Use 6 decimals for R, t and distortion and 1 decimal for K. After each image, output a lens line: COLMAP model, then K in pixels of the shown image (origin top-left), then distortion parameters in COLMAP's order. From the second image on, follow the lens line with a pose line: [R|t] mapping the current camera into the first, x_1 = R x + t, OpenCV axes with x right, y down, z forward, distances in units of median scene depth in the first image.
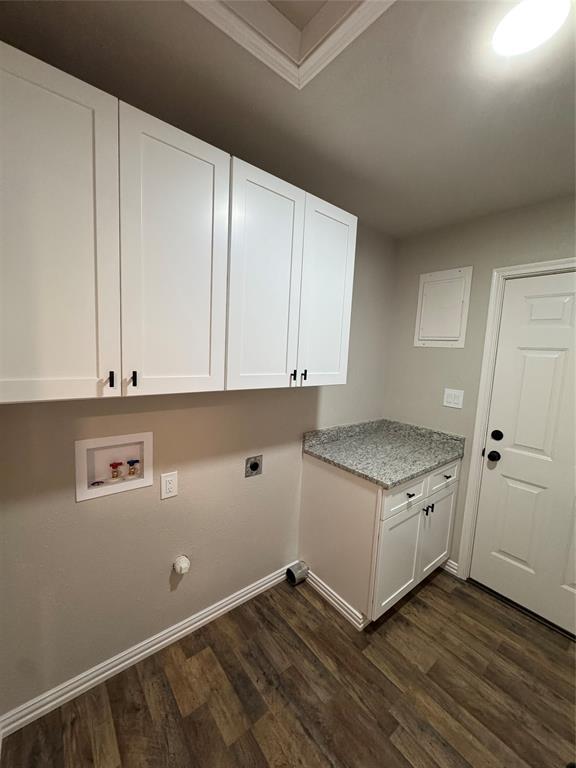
lens RADIAL K [[305.5, 0, 288.0], [0, 305.5, 384.0], [0, 0, 1]] dist [-0.000142, 0.000185]
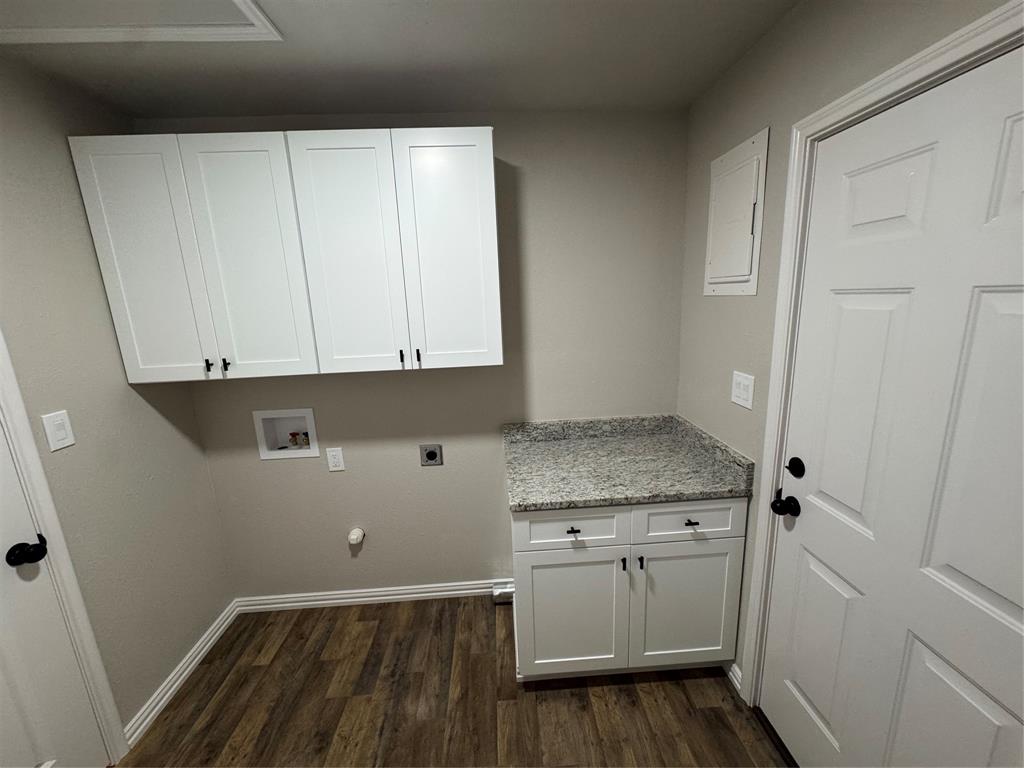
lens RADIAL K [[407.3, 0, 514.9], [0, 407.3, 385.7], [0, 0, 1]] dist [-0.000142, 0.000185]
pose [[0.805779, 0.046051, -0.590423, 0.846033], [0.013186, 0.995330, 0.095627, -0.045415], [0.592070, -0.084839, 0.801409, 0.235961]]
